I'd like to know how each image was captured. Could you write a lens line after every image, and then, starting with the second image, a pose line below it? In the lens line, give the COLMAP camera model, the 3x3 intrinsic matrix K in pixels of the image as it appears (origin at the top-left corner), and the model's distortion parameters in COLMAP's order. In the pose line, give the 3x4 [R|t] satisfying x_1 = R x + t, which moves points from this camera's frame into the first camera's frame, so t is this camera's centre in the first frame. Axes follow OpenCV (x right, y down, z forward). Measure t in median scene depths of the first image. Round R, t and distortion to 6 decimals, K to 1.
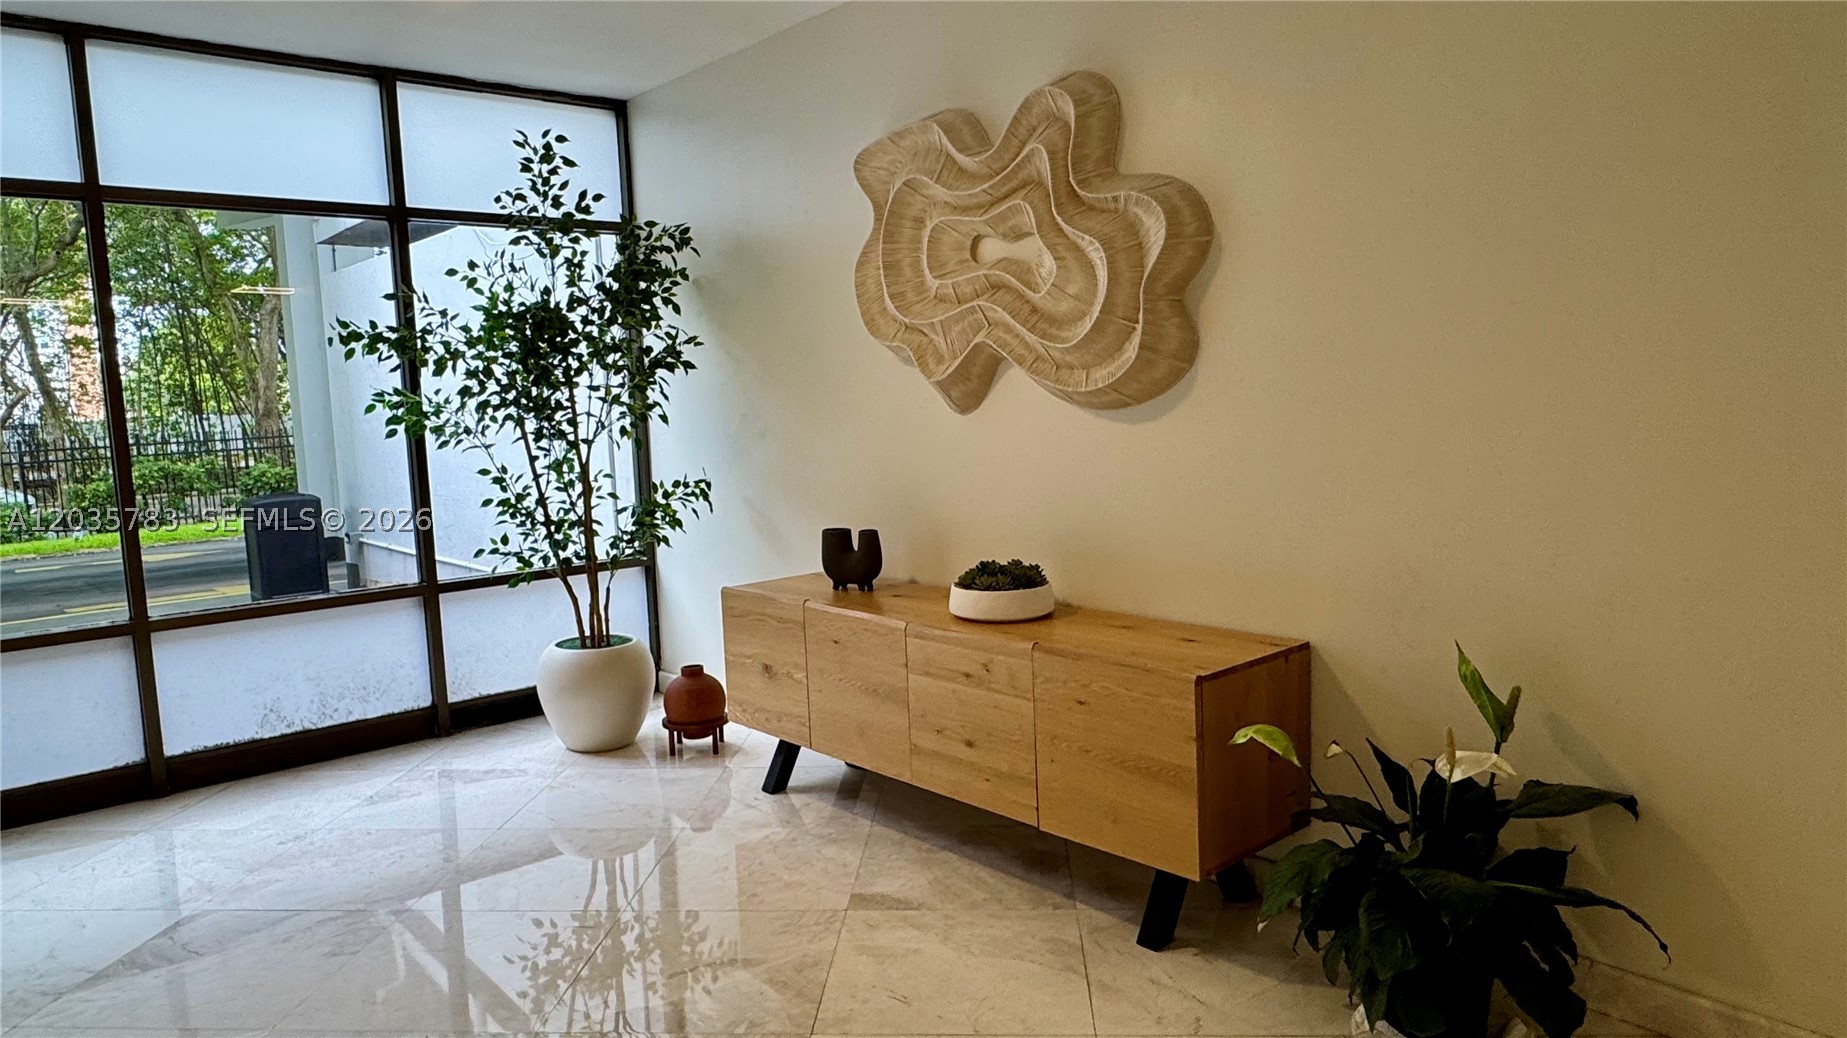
lens RADIAL K [[1179.7, 0, 923.5], [0, 1179.7, 515.9], [0, 0, 1]] dist [-0.009784, -0.001029]
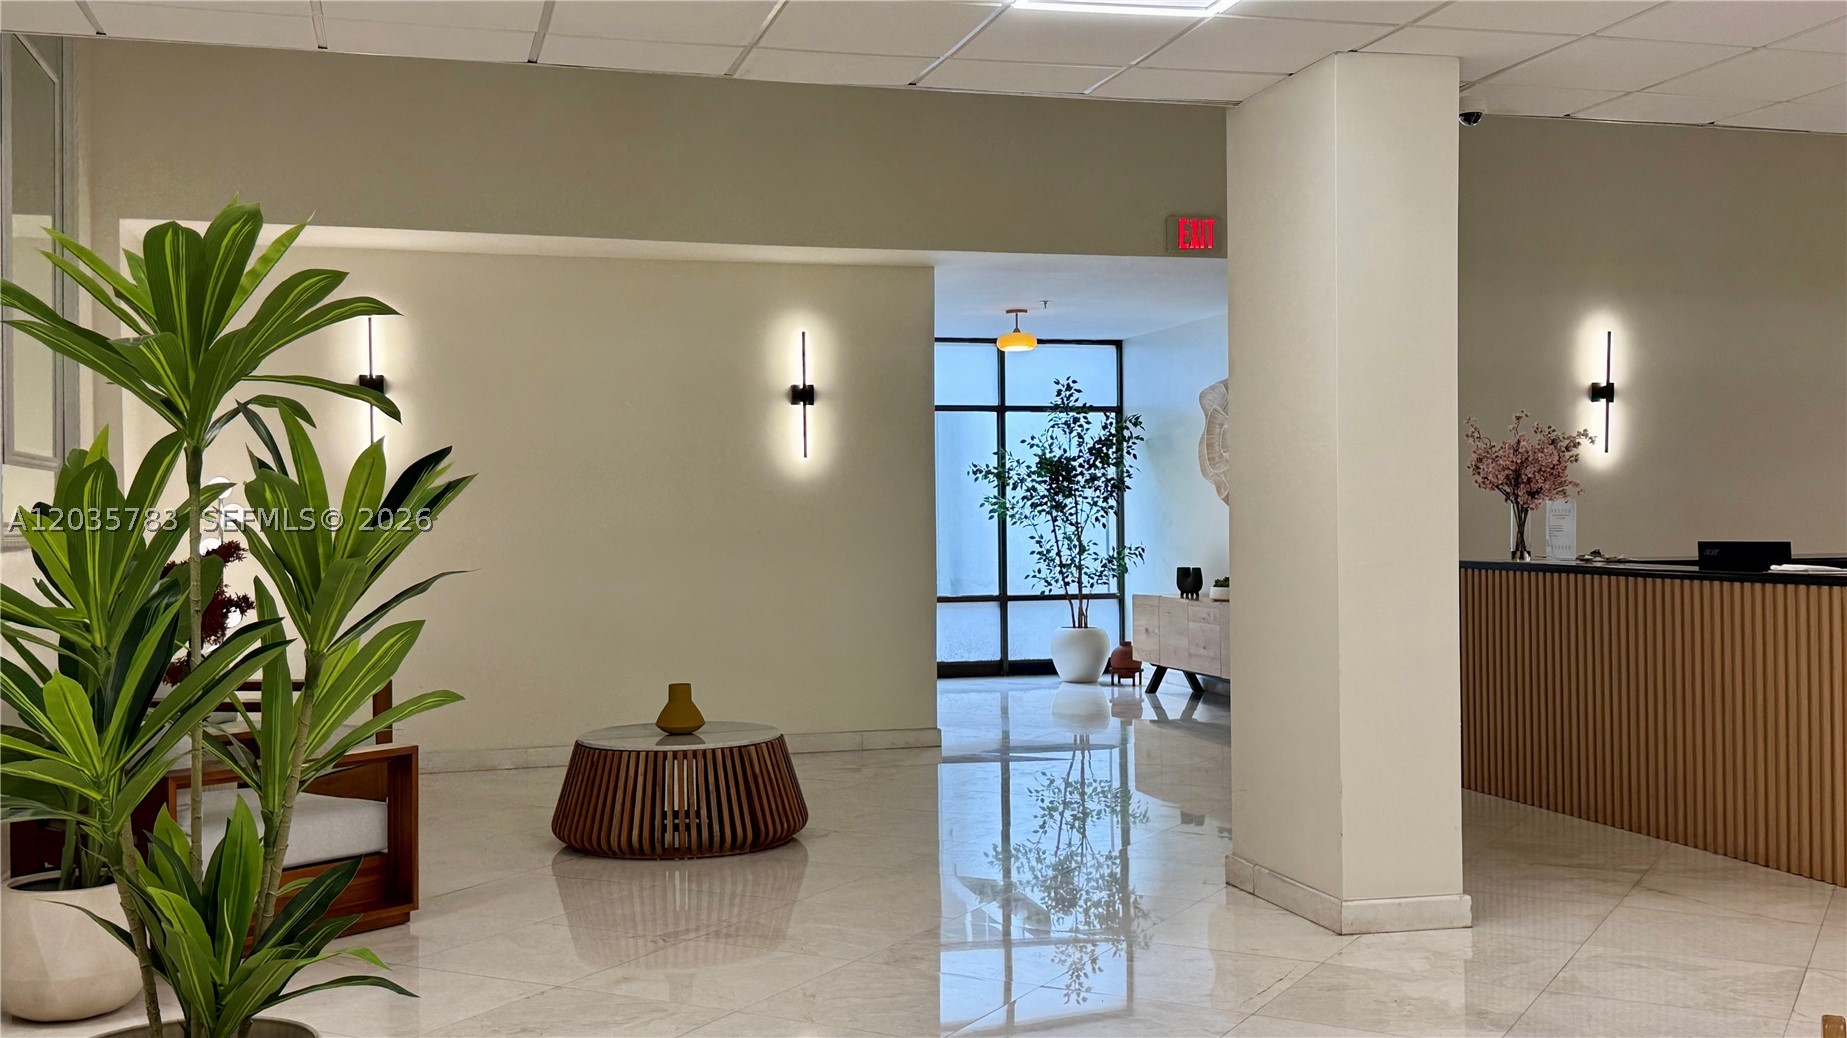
lens RADIAL K [[1801.1, 0, 922.8], [0, 1801.1, 517.2], [0, 0, 1]] dist [0.077601, 0.000000]
pose [[0.900949, 0.029133, -0.432946, 0.802300], [-0.070776, 0.994248, -0.080381, 0.191370], [0.428114, 0.103061, 0.897829, -1.875839]]
